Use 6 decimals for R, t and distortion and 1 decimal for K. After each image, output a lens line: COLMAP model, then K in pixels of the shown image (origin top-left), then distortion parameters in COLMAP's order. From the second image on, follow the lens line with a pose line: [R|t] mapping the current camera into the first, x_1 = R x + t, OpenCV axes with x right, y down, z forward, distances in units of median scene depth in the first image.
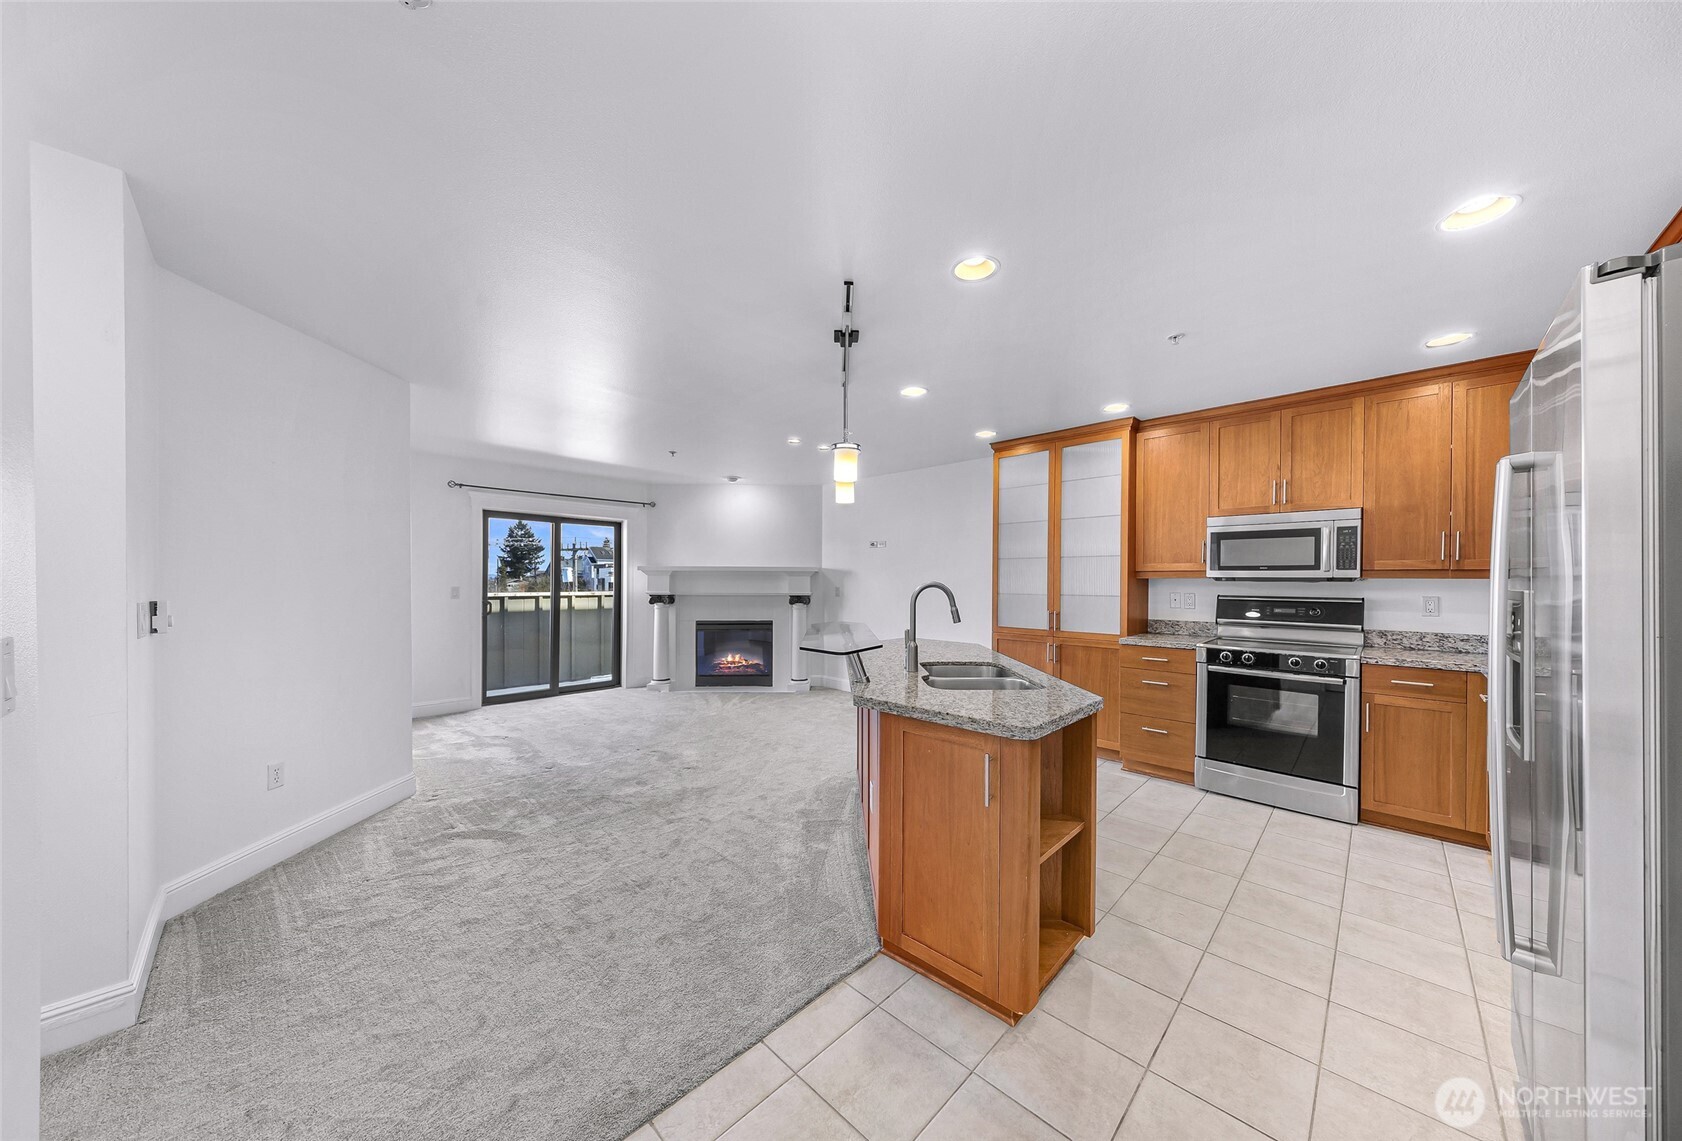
lens RADIAL K [[562.0, 0, 846.4], [0, 562.0, 582.3], [0, 0, 1]] dist [-0.000746, -0.000019]
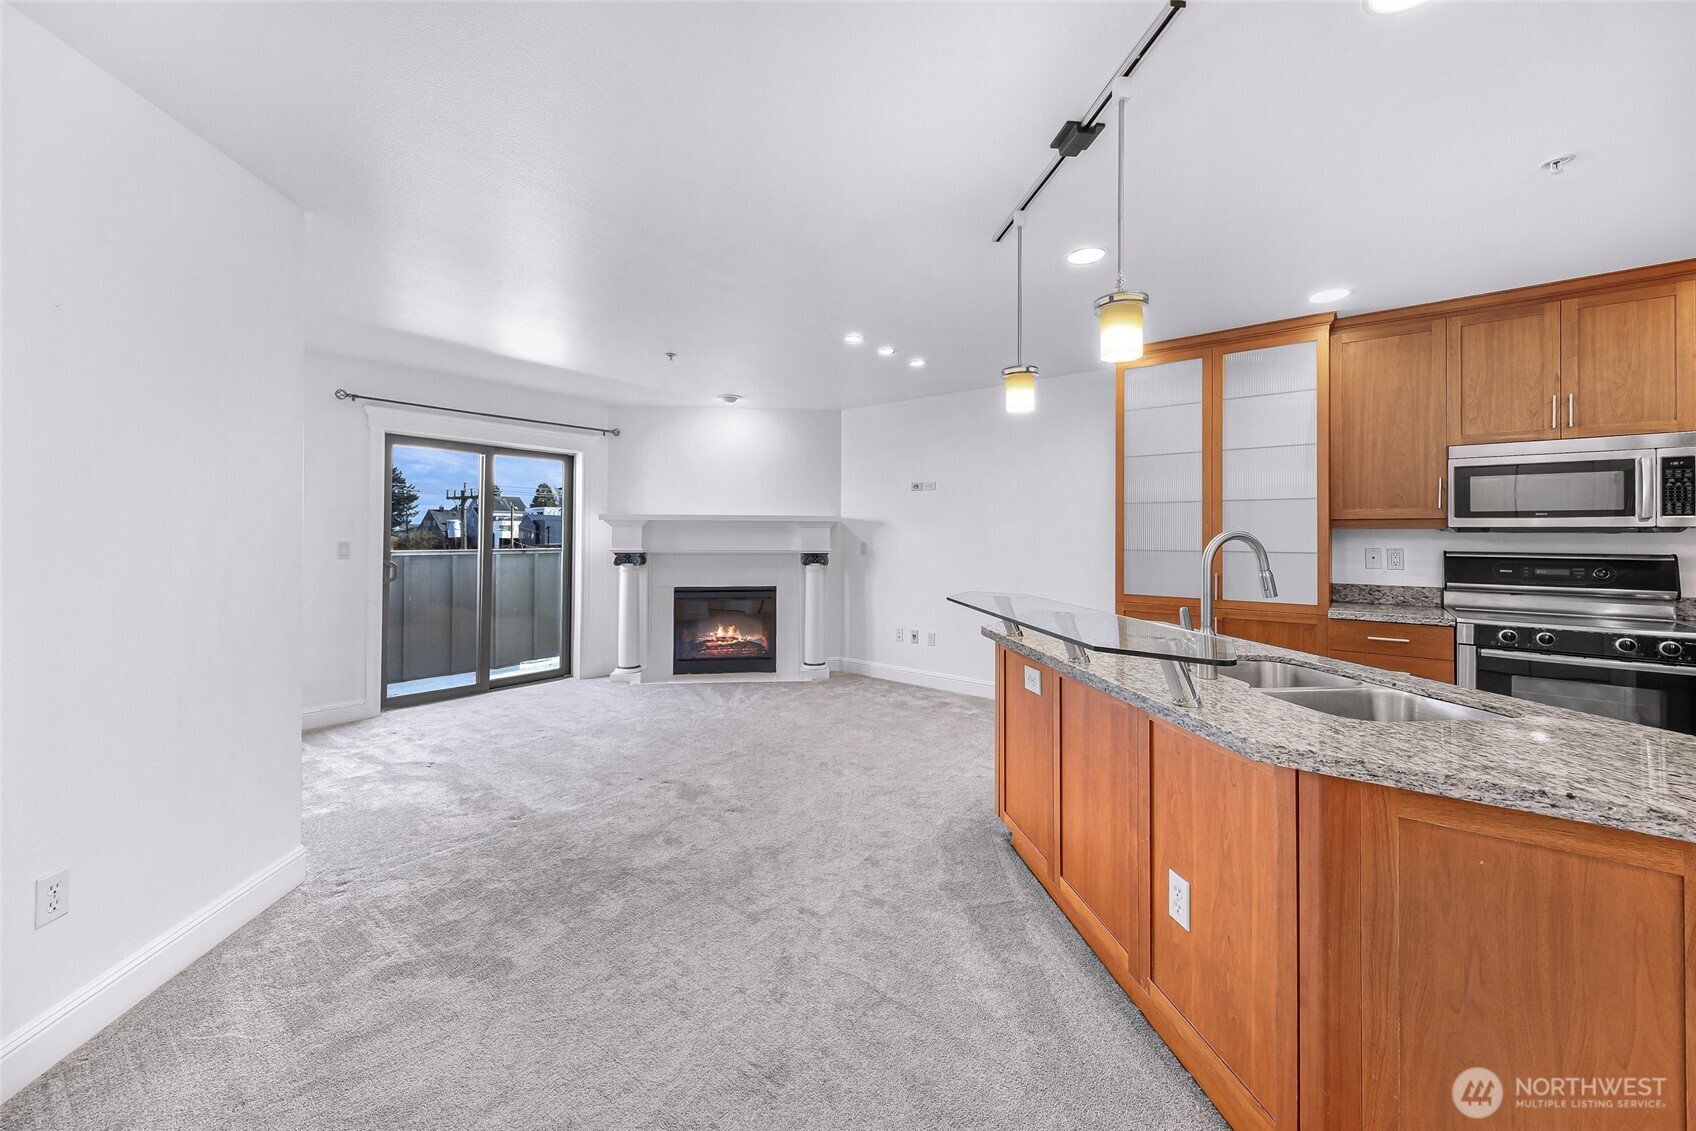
lens RADIAL K [[639.9, 0, 835.1], [0, 639.9, 530.6], [0, 0, 1]] dist [0.001680, -0.000068]
pose [[0.996337, 0.000547, 0.085515, -0.196435], [0.000431, 0.999935, -0.011416, 0.004111], [-0.085515, 0.011411, 0.996271, 0.195313]]
